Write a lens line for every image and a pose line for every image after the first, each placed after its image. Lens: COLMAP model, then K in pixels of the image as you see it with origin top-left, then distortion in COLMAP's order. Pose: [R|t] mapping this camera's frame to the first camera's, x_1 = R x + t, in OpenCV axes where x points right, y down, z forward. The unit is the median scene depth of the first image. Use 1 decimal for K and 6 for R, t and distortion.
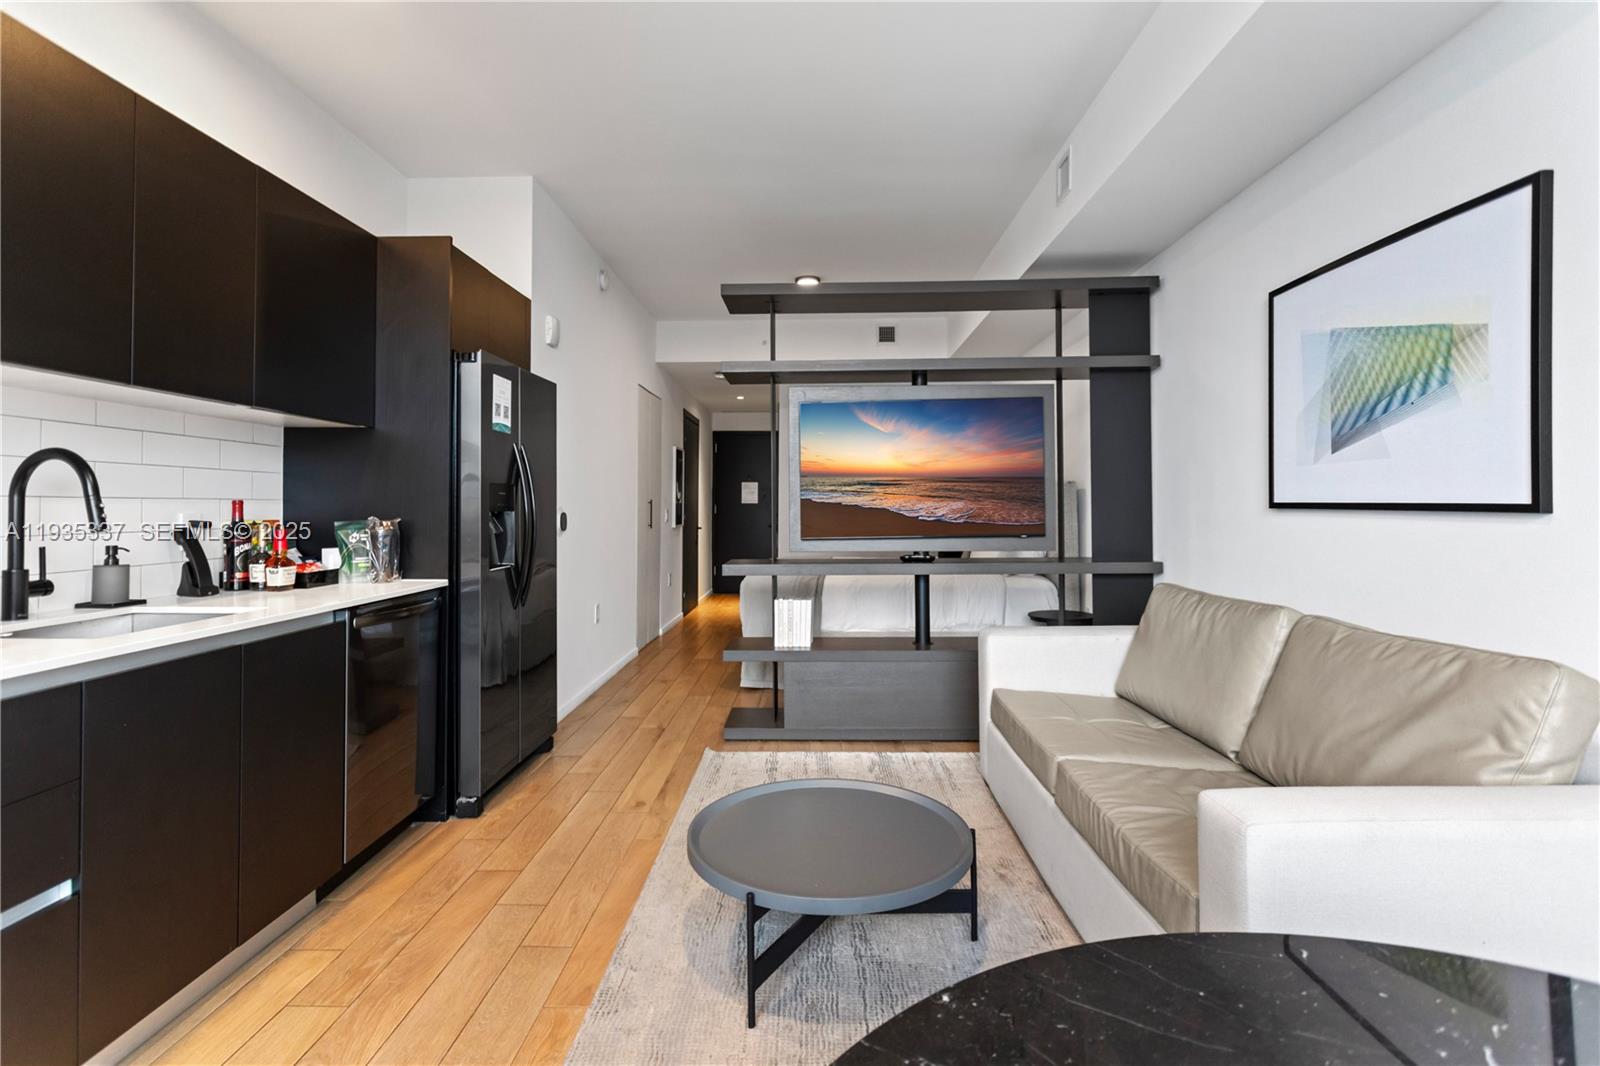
lens RADIAL K [[764.3, 0, 789.7], [0, 764.3, 492.2], [0, 0, 1]] dist [0.003426, -0.000542]
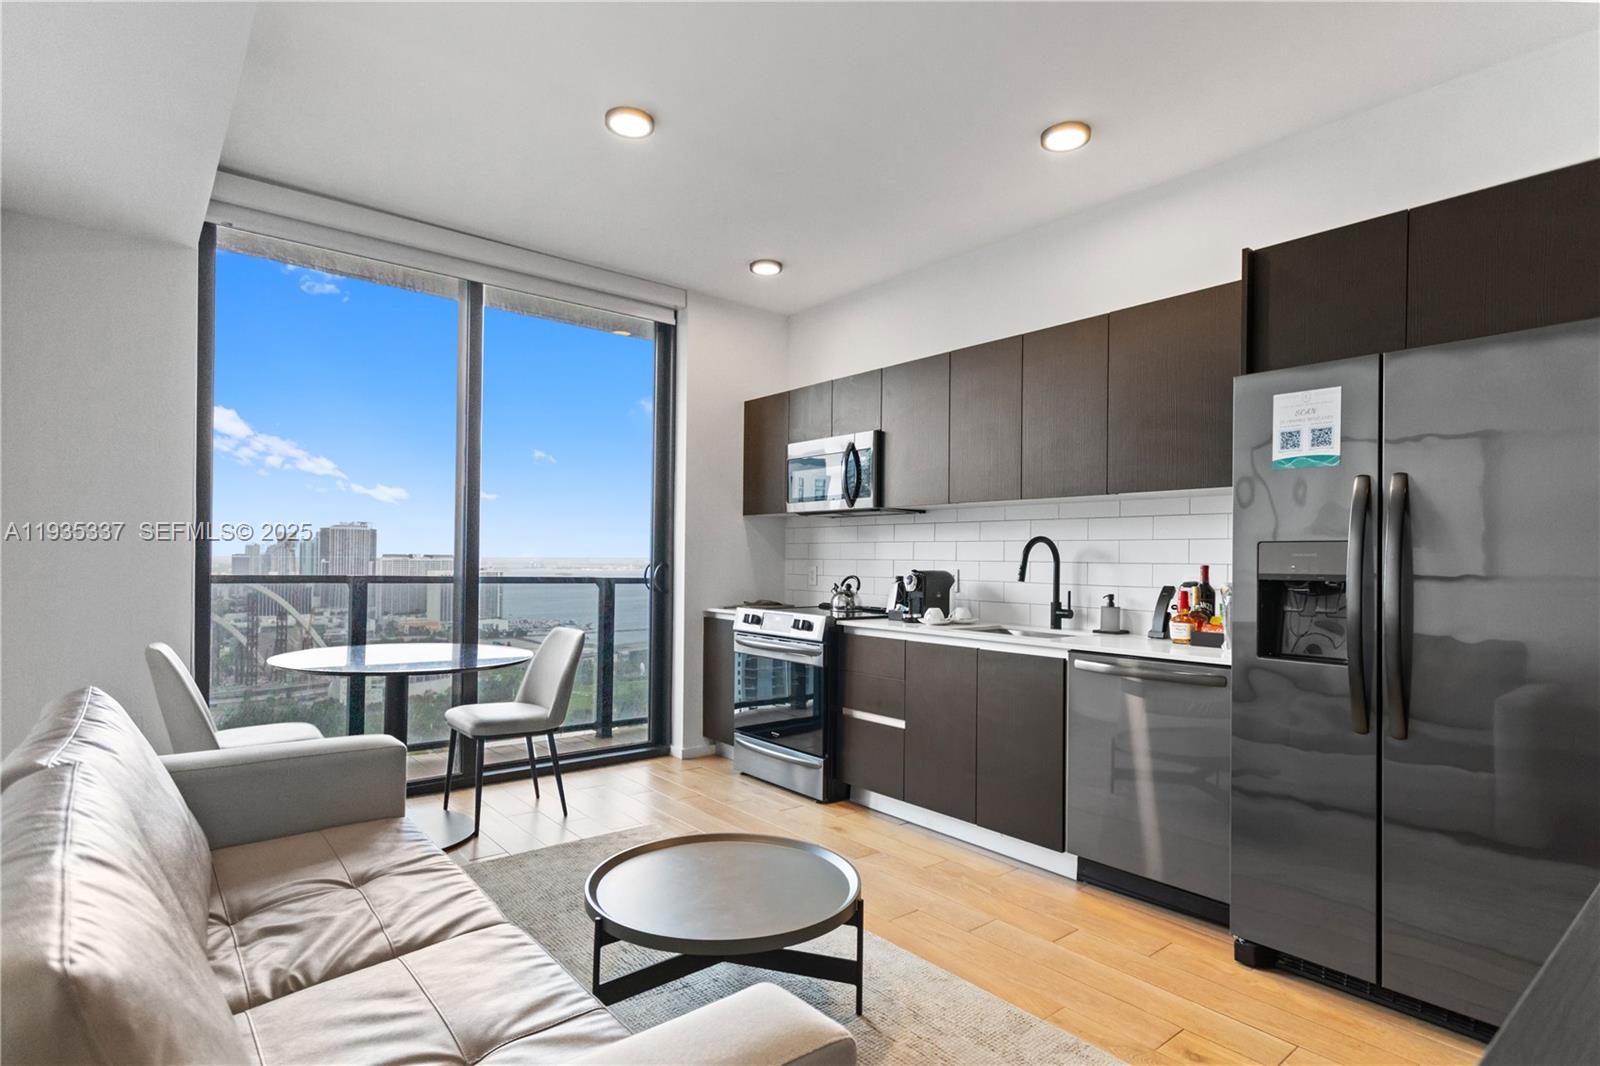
lens RADIAL K [[811.5, 0, 804.9], [0, 811.5, 553.6], [0, 0, 1]] dist [0.001042, 0.002327]
pose [[-0.743274, -0.017891, -0.668747, 0.502349], [-0.001890, 0.999694, -0.024645, 0.021464], [0.668984, -0.017054, -0.743081, 1.342205]]
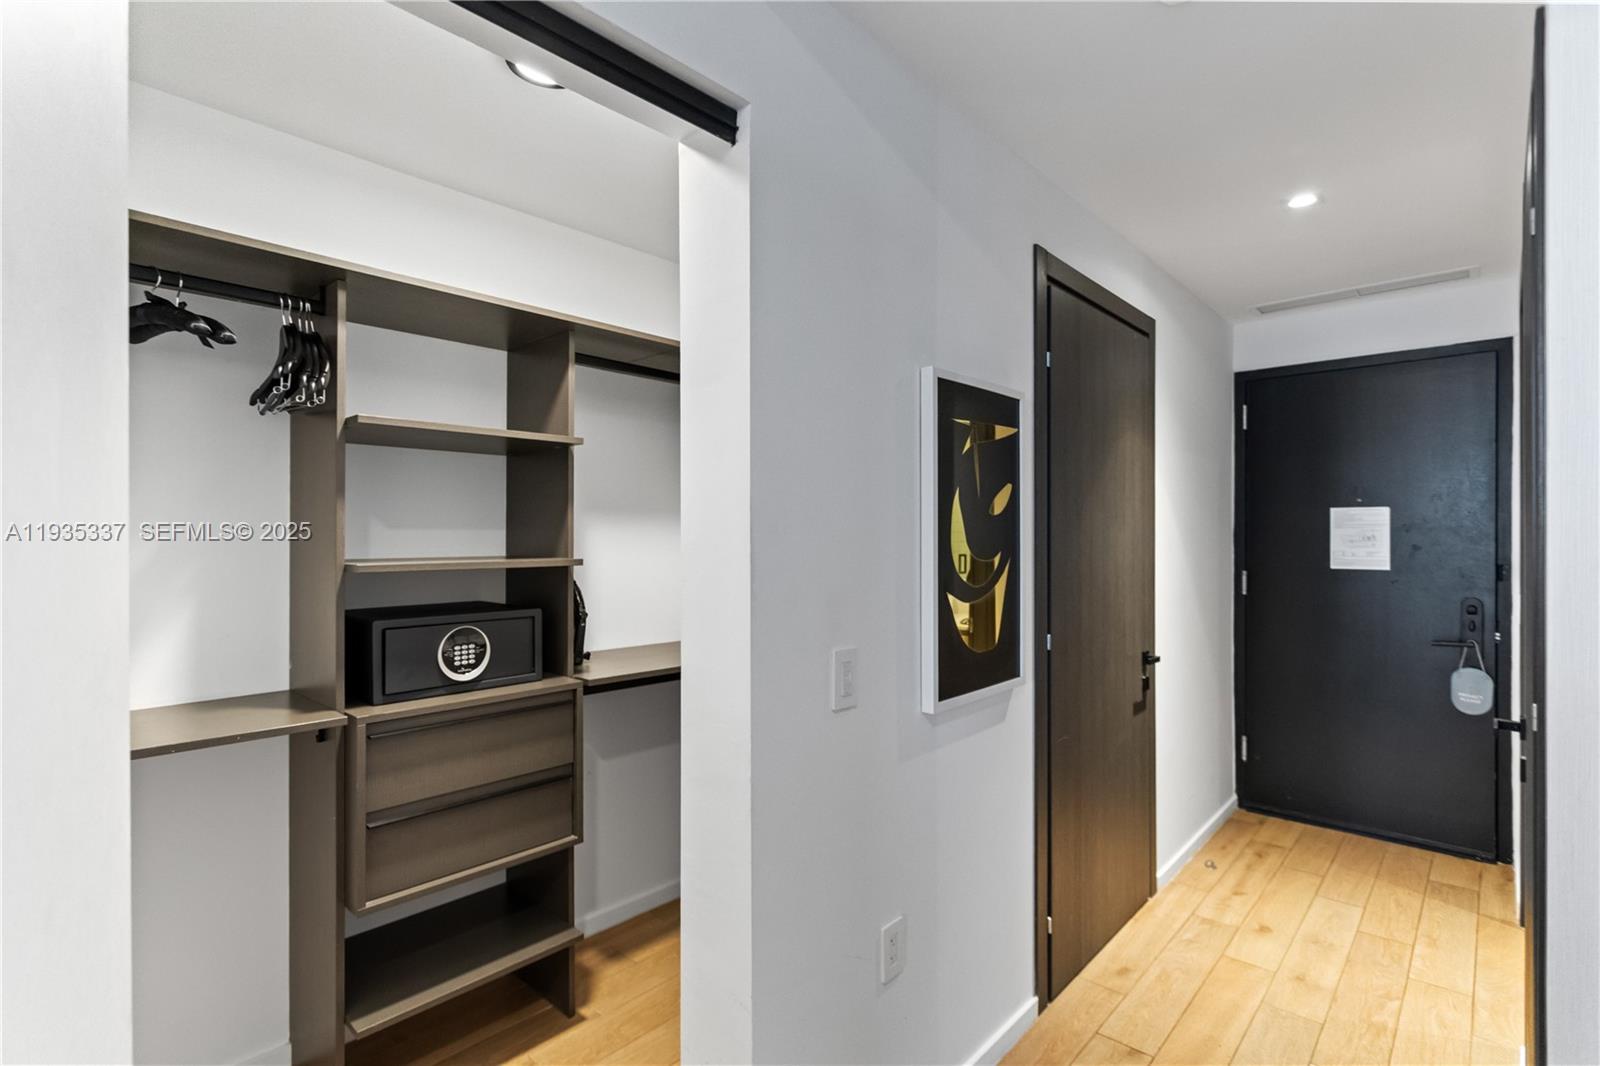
lens RADIAL K [[764.3, 0, 789.9], [0, 764.3, 532.4], [0, 0, 1]] dist [0.003426, -0.000542]
pose [[0.756997, -0.006087, -0.653390, -0.076996], [0.015587, 0.999840, 0.008744, -0.032056], [0.653232, -0.016803, 0.756971, 2.068871]]
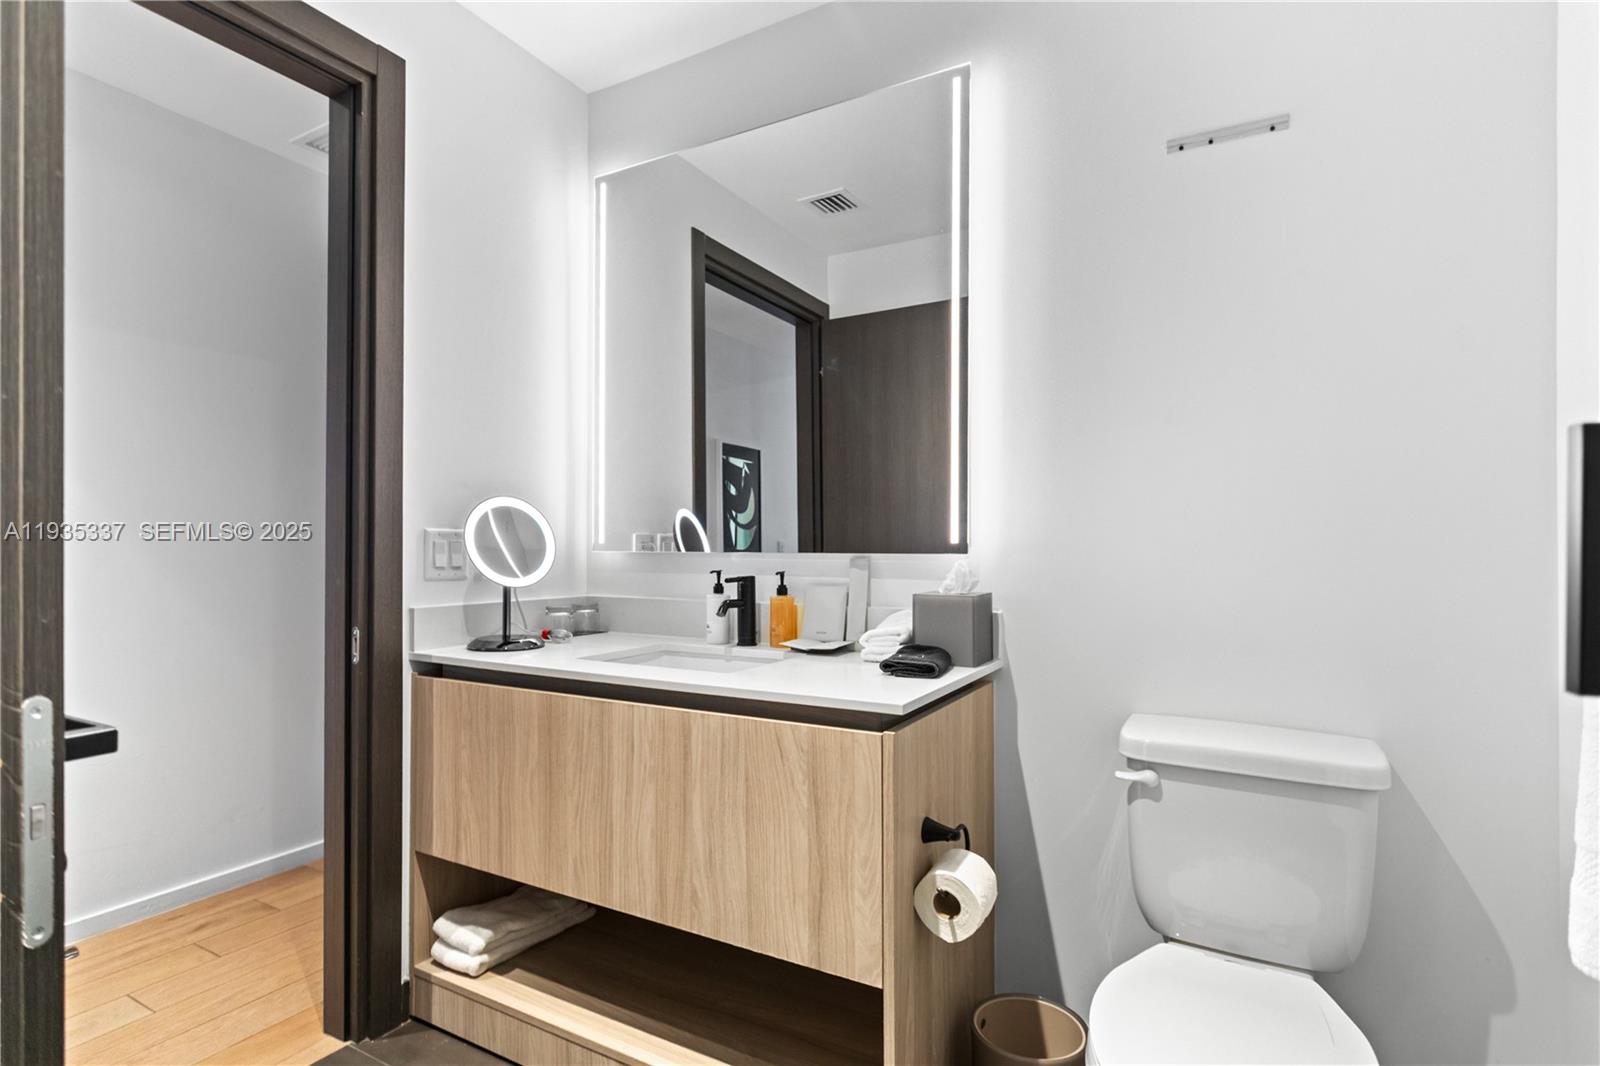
lens RADIAL K [[811.5, 0, 815.1], [0, 811.5, 539.8], [0, 0, 1]] dist [0.001042, 0.002327]
pose [[0.887601, -0.005519, -0.460579, 0.639375], [0.012894, 0.999834, 0.012869, 0.080115], [0.460432, -0.017361, 0.887525, 2.960509]]
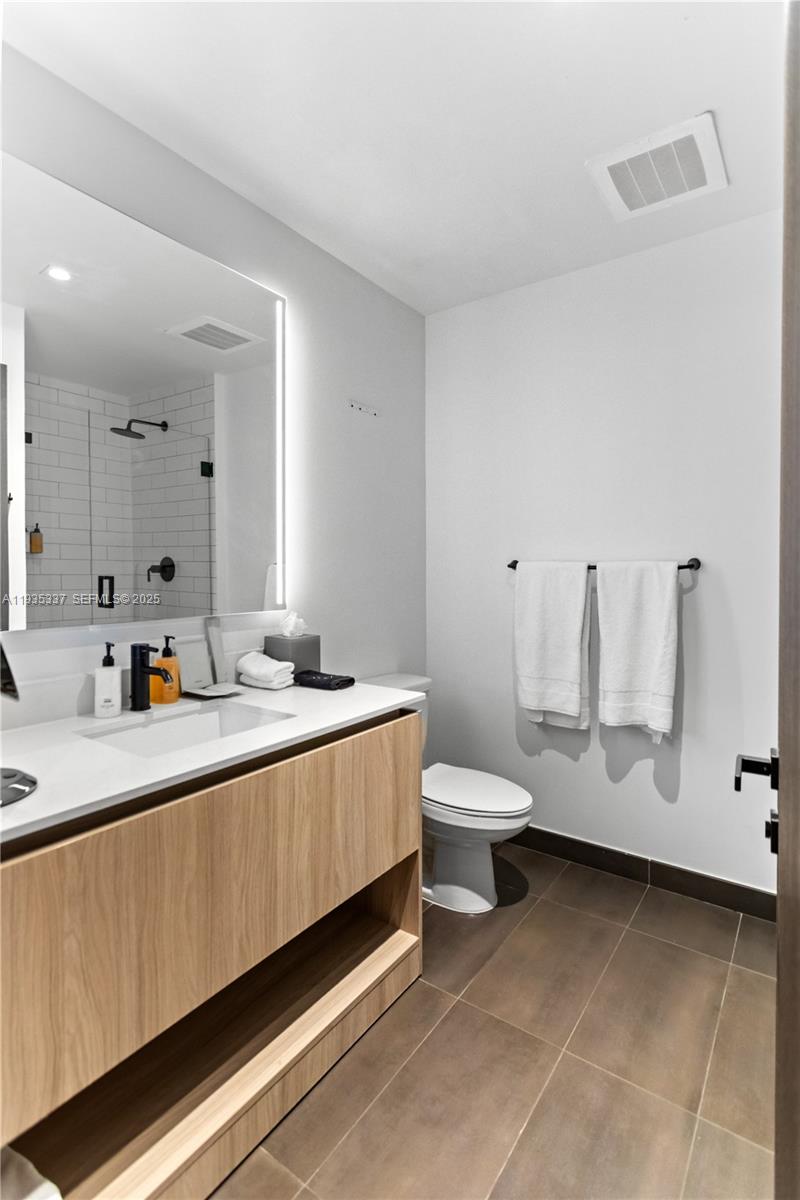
lens RADIAL K [[573.2, 0, 400.8], [0, 573.2, 584.3], [0, 0, 1]] dist [0.003426, -0.000542]
pose [[0.546996, -0.018297, 0.836935, -0.058104], [-0.022855, 0.999062, 0.036779, 0.040216], [-0.836823, -0.039246, 0.546065, 3.078369]]
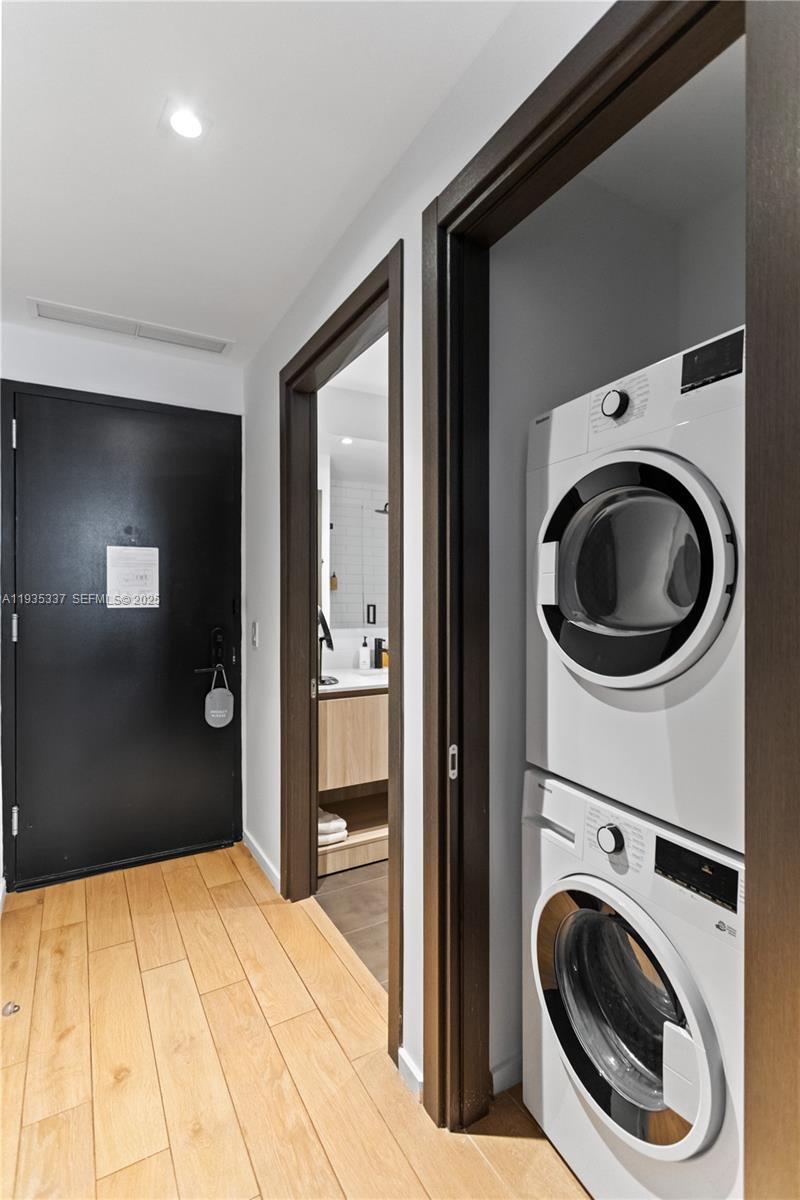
lens RADIAL K [[573.2, 0, 402.7], [0, 573.2, 597.8], [0, 0, 1]] dist [0.003426, -0.000542]
pose [[0.851767, -0.010253, 0.523821, -0.305546], [-0.003287, 0.999684, 0.024912, 0.011496], [-0.523911, -0.022941, 0.851464, 2.566651]]
